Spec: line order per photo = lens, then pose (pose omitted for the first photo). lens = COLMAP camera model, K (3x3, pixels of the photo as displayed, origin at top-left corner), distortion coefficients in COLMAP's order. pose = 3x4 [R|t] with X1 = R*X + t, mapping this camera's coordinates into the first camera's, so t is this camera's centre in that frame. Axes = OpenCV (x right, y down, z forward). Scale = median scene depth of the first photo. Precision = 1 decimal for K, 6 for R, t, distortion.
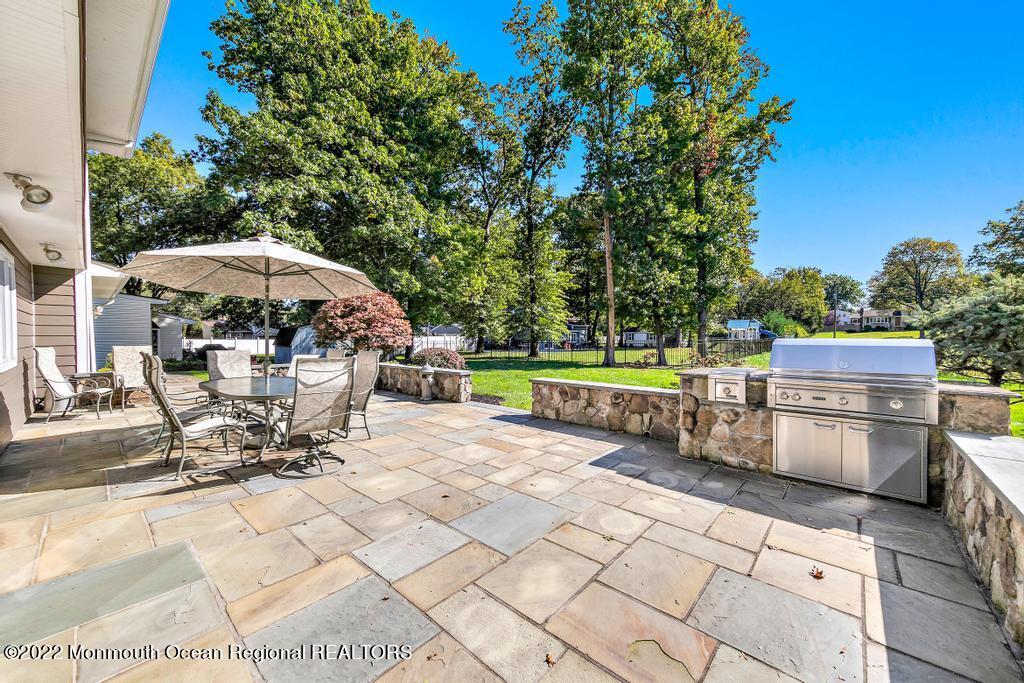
lens RADIAL K [[385.5, 0, 512.0], [0, 385.5, 341.5], [0, 0, 1]] dist [0.000174, 0.000008]
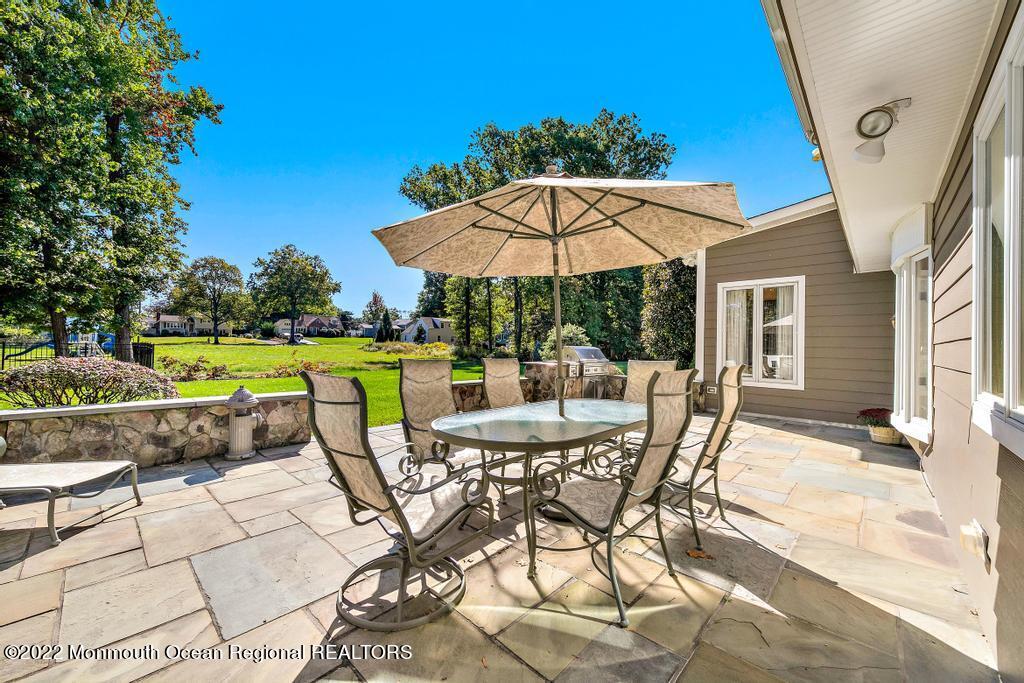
lens RADIAL K [[385.5, 0, 512.0], [0, 385.5, 341.5], [0, 0, 1]] dist [0.000537, 0.000141]
pose [[0.028394, 0.019761, 0.999401, -0.182344], [-0.009286, 0.999767, -0.019504, 0.001113], [-0.999554, -0.008727, 0.028571, 0.153041]]
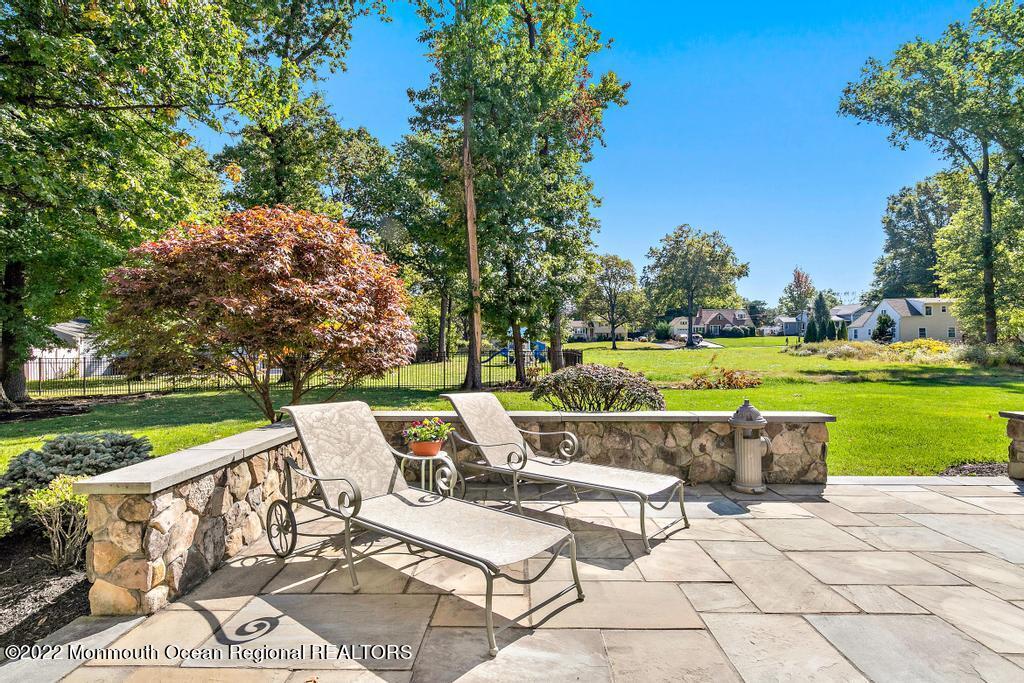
lens RADIAL K [[522.6, 0, 512.0], [0, 522.6, 341.5], [0, 0, 1]] dist [0.003577, 0.000527]
pose [[0.760308, 0.007796, 0.649516, -0.198557], [0.007865, 0.999744, -0.021206, 0.000982], [-0.649516, 0.021231, 0.760052, 0.190435]]
